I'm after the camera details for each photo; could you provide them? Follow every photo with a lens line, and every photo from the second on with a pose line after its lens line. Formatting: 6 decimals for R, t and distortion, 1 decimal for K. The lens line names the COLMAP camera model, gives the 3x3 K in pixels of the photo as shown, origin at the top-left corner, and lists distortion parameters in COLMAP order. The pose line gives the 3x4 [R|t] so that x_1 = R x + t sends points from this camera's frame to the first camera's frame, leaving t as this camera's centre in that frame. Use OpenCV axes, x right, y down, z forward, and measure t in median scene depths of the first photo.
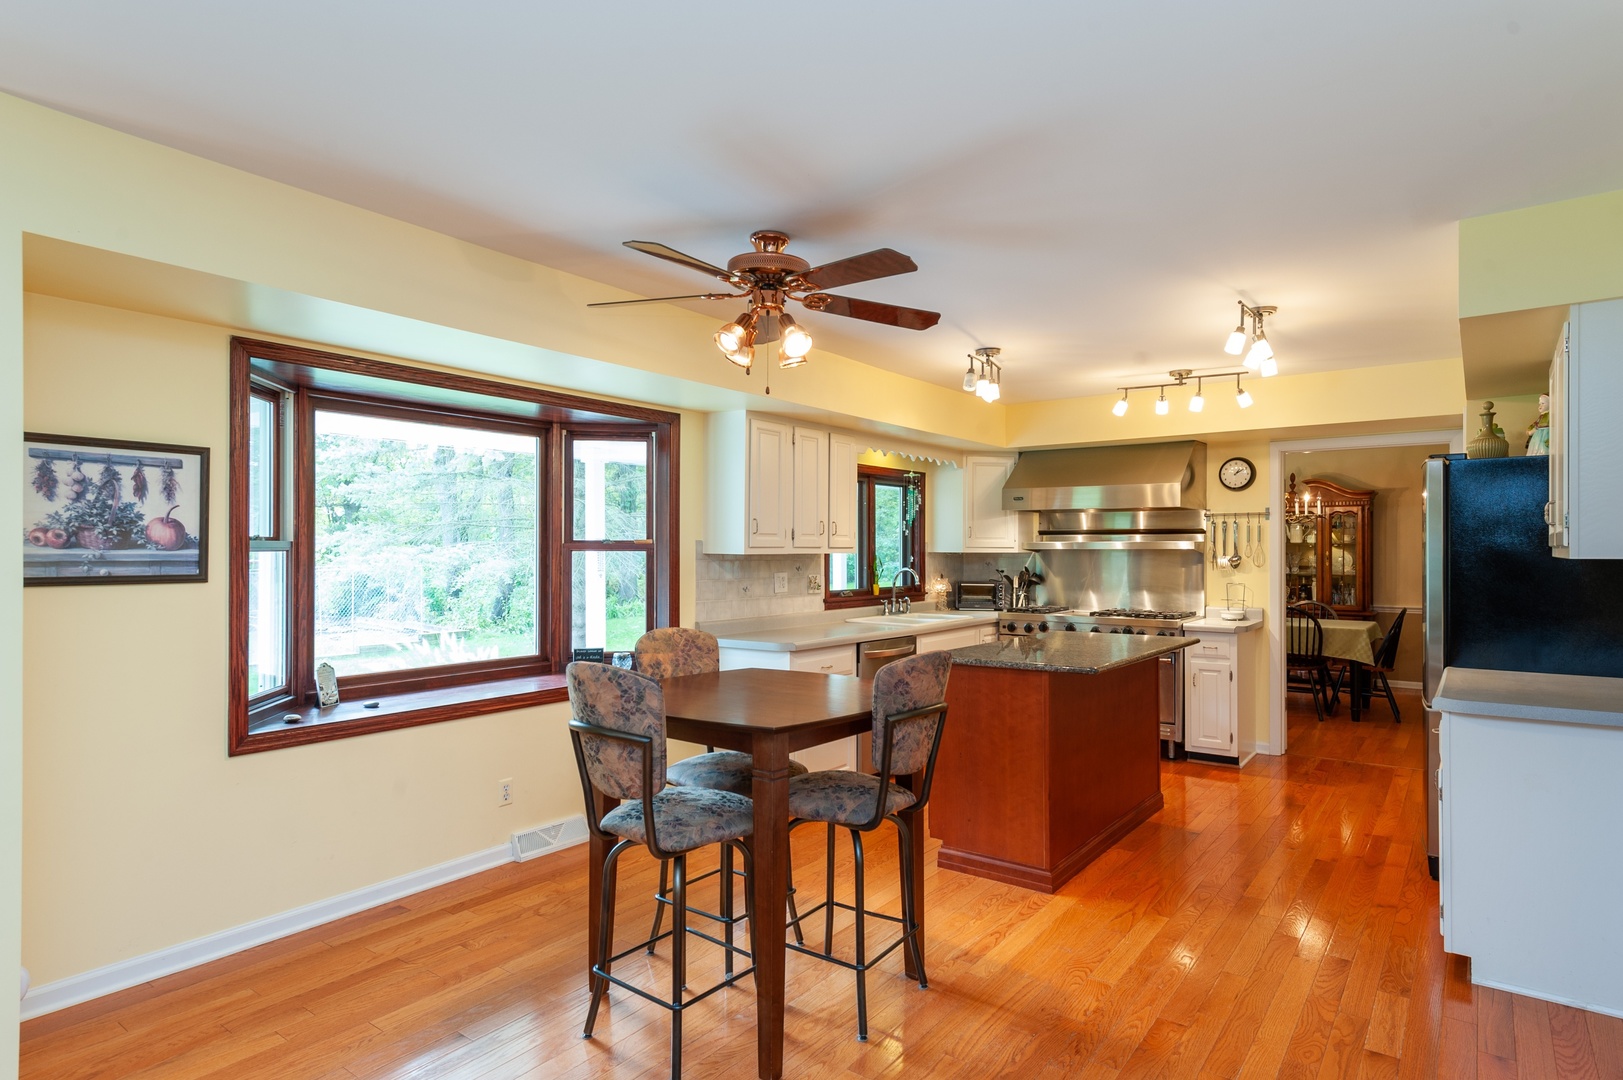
lens RADIAL K [[877.7, 0, 811.5], [0, 877.7, 540.0], [0, 0, 1]] dist [-0.002752, -0.000465]
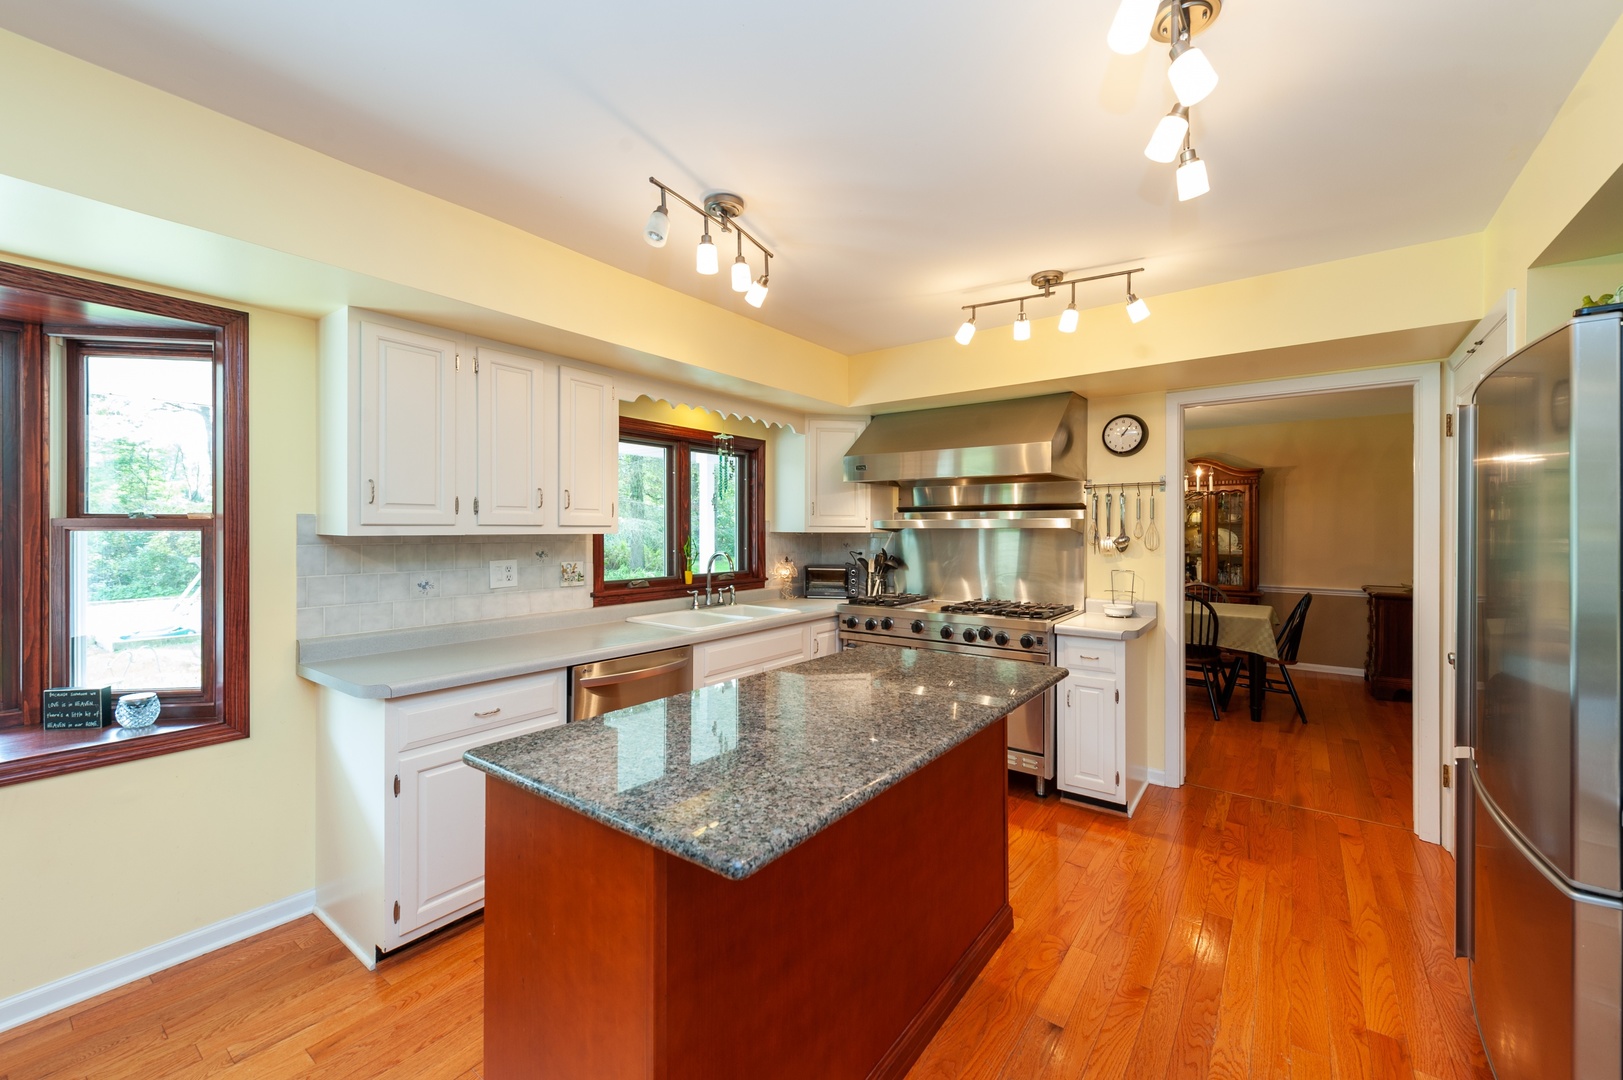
lens RADIAL K [[651.1, 0, 811.0], [0, 651.1, 525.1], [0, 0, 1]] dist [0.001148, -0.000087]
pose [[0.999961, -0.000231, 0.008851, 0.185763], [0.000193, 0.999991, 0.004288, 0.004926], [-0.008852, -0.004286, 0.999952, 0.391280]]
